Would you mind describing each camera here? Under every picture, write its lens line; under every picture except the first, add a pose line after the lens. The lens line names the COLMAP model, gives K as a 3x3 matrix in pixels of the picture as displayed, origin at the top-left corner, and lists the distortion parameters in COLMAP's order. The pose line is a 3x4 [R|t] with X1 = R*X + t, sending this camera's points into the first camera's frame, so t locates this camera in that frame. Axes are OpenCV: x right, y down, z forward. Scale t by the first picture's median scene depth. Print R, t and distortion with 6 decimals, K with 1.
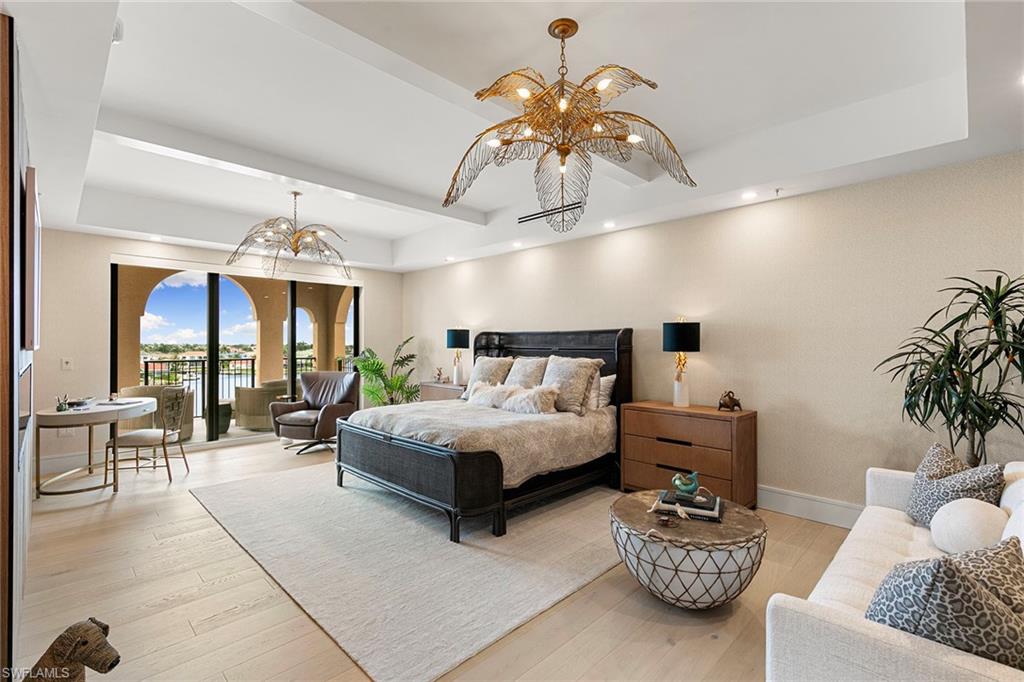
lens RADIAL K [[455.8, 0, 509.0], [0, 455.8, 339.7], [0, 0, 1]] dist [0.009198, -0.000280]
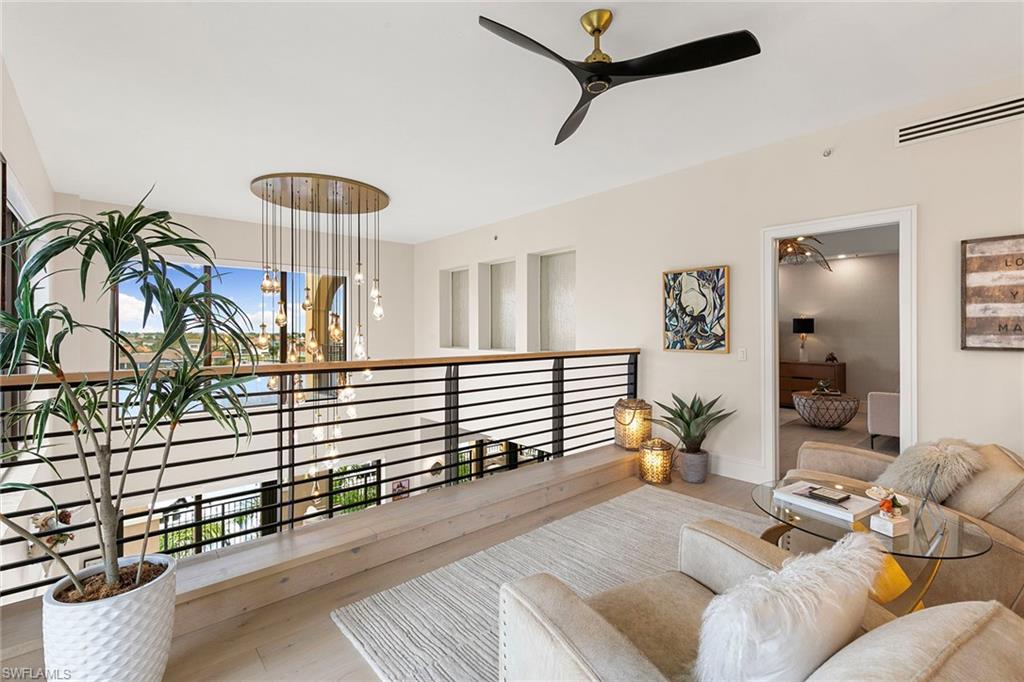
lens RADIAL K [[455.8, 0, 510.8], [0, 455.8, 332.9], [0, 0, 1]] dist [0.009198, -0.000280]
pose [[0.997965, -0.009175, -0.063105, -0.829348], [0.009756, 0.999913, 0.008907, -0.007286], [0.063017, -0.009504, 0.997967, -1.148094]]
